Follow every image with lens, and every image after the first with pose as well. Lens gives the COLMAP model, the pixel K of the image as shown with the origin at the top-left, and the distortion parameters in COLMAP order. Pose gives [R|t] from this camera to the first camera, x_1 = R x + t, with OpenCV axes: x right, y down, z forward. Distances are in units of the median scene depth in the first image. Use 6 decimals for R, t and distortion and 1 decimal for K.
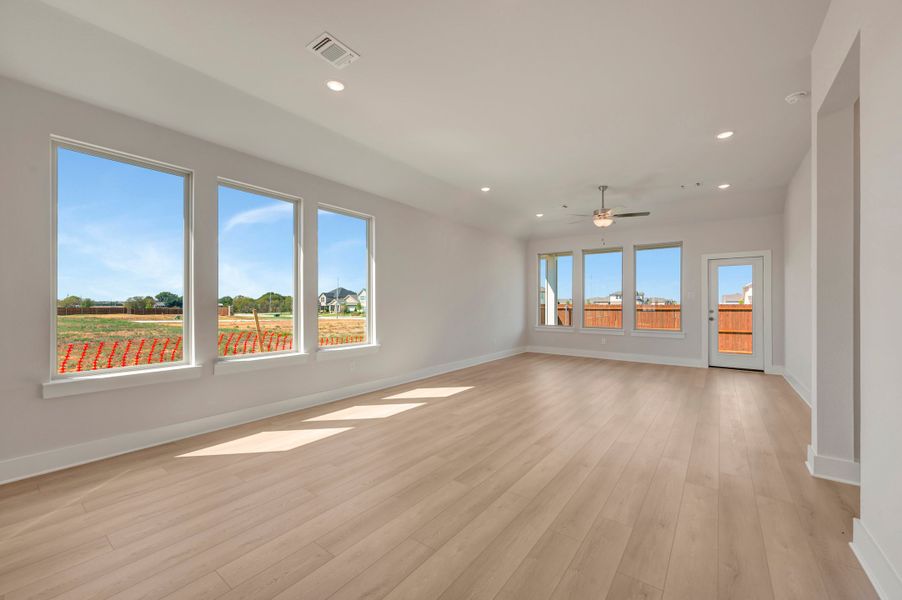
lens RADIAL K [[359.2, 0, 449.6], [0, 359.2, 304.7], [0, 0, 1]] dist [-0.004040, -0.000261]
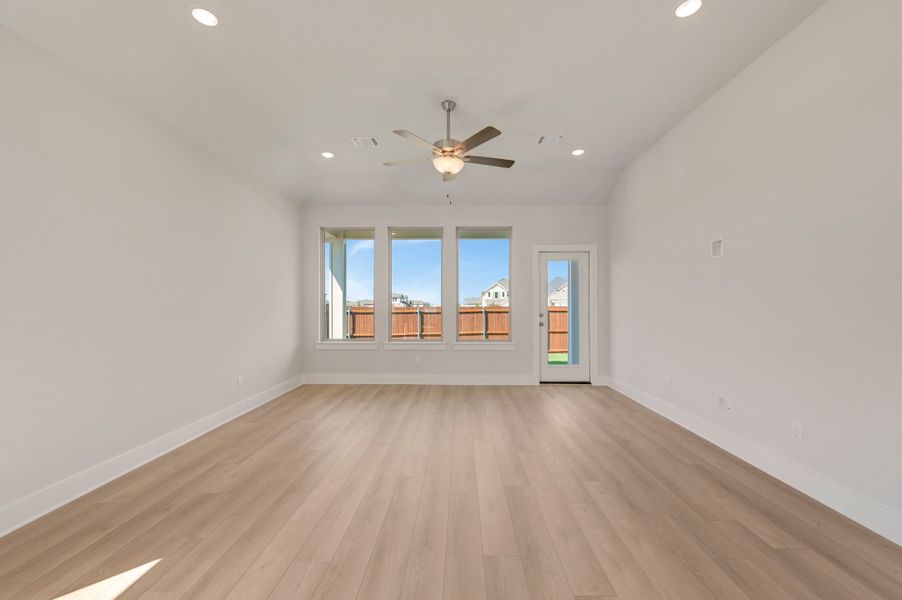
lens RADIAL K [[359.2, 0, 447.5], [0, 359.2, 303.4], [0, 0, 1]] dist [-0.004040, -0.000261]
pose [[0.813134, 0.002387, 0.582071, 0.063870], [0.004092, 0.999943, -0.009817, -0.000776], [-0.582062, 0.010364, 0.813079, 0.380179]]
